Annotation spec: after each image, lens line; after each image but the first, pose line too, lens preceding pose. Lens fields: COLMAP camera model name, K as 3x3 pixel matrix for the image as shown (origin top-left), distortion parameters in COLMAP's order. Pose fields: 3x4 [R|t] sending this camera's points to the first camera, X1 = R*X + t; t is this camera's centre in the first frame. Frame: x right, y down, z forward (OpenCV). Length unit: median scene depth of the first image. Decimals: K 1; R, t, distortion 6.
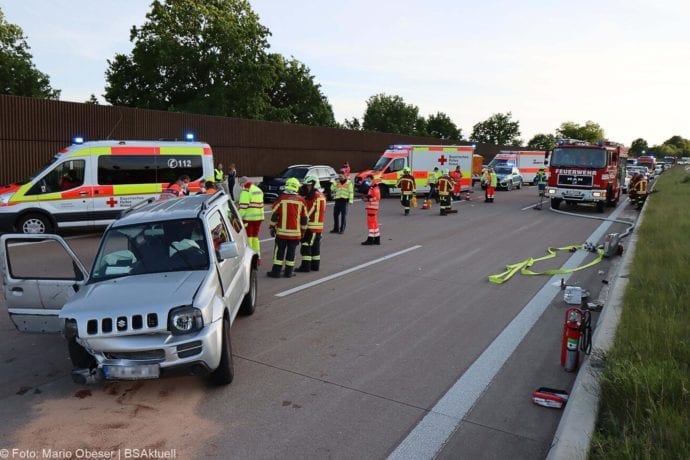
lens RADIAL K [[526.6, 0, 345.0], [0, 526.6, 230.0], [0, 0, 1]] dist [0.002702, 0.000066]
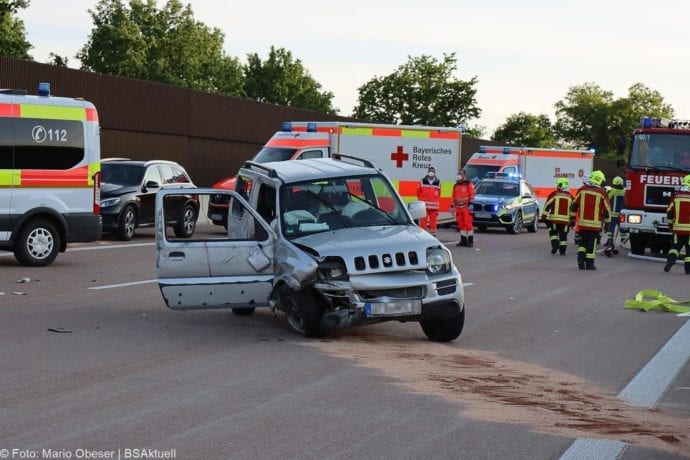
lens RADIAL K [[1630.1, 0, 345.0], [0, 1630.1, 230.0], [0, 0, 1]] dist [-0.036402, -0.039418]
pose [[0.966527, 0.009292, 0.256395, -0.435398], [0.017552, 0.994608, -0.102211, 0.146072], [-0.255962, 0.103290, 0.961153, -0.674209]]
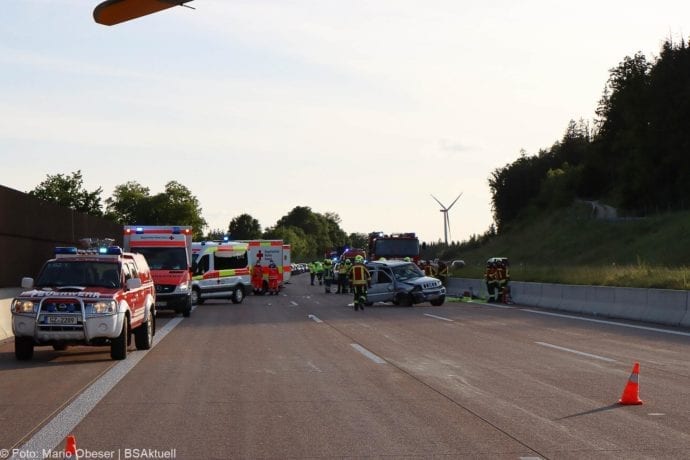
lens RADIAL K [[1630.1, 0, 345.0], [0, 1630.1, 230.0], [0, 0, 1]] dist [-0.036402, -0.039418]
pose [[0.821731, -0.022208, 0.569443, -2.692178], [0.114170, 0.985398, -0.126321, 0.421788], [-0.558323, 0.168815, 0.812267, -2.961064]]
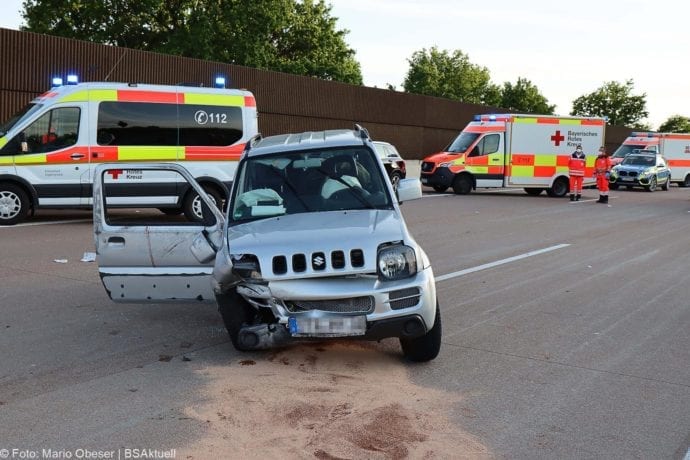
lens RADIAL K [[842.3, 0, 345.3], [0, 842.3, 218.1], [0, 0, 1]] dist [0.017156, 0.030562]
pose [[0.999812, 0.015773, -0.011282, -0.122867], [-0.016417, 0.998092, -0.059526, 0.061825], [0.010322, 0.059700, 0.998163, -0.069776]]
